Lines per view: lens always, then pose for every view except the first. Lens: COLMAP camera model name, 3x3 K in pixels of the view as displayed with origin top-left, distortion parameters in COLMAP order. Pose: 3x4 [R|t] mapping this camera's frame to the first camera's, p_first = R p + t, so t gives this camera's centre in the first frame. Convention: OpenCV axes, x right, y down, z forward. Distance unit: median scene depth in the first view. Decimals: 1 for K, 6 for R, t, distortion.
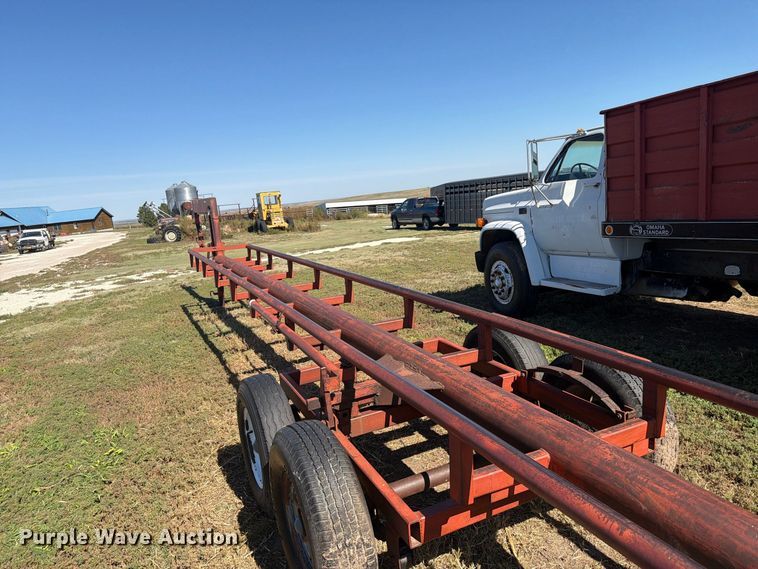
lens RADIAL K [[537.0, 0, 379.7], [0, 537.0, 304.9], [0, 0, 1]] dist [0.086301, -0.117037]
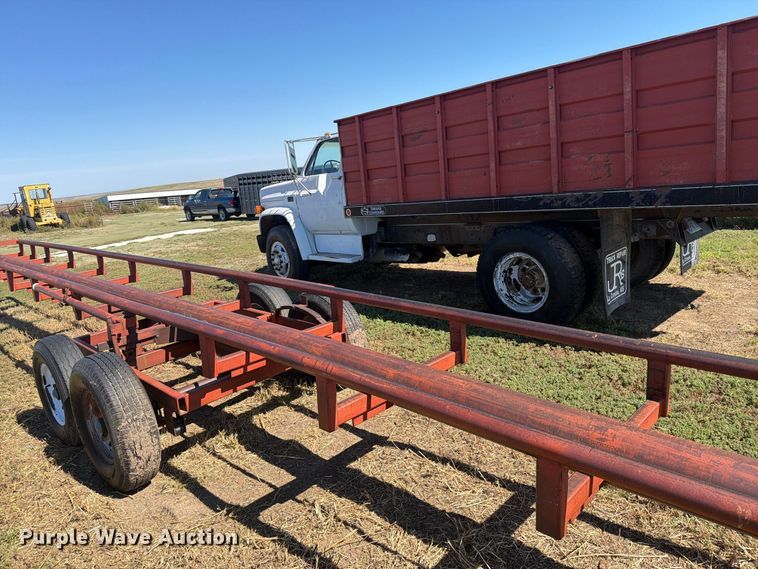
lens RADIAL K [[537.0, 0, 380.4], [0, 537.0, 290.4], [0, 0, 1]] dist [0.086301, -0.117037]
pose [[0.935675, -0.082193, 0.343158, 0.022961], [0.085306, 0.996336, 0.006041, 0.034942], [-0.342397, 0.023621, 0.939258, -0.170179]]
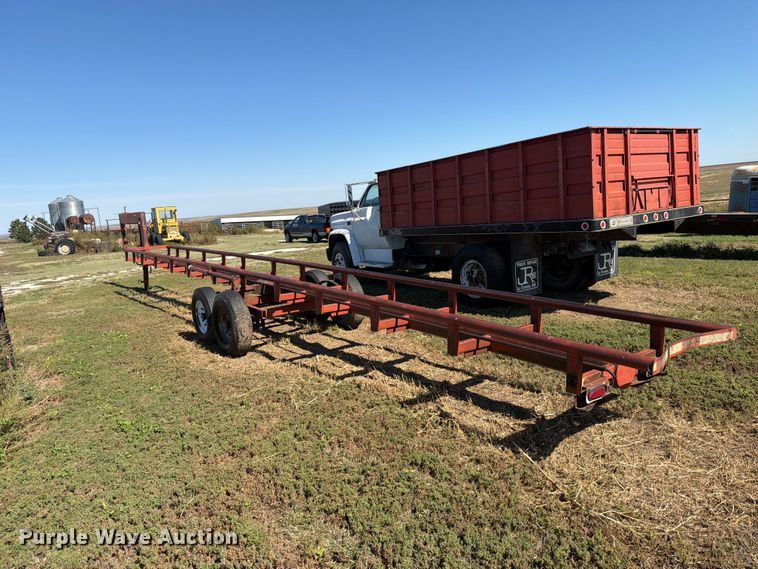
lens RADIAL K [[537.0, 0, 394.3], [0, 537.0, 294.5], [0, 0, 1]] dist [0.086301, -0.117037]
pose [[0.977559, -0.018991, 0.209804, 0.040153], [0.029490, 0.998458, -0.047029, 0.124363], [-0.208587, 0.052161, 0.976612, -0.624680]]
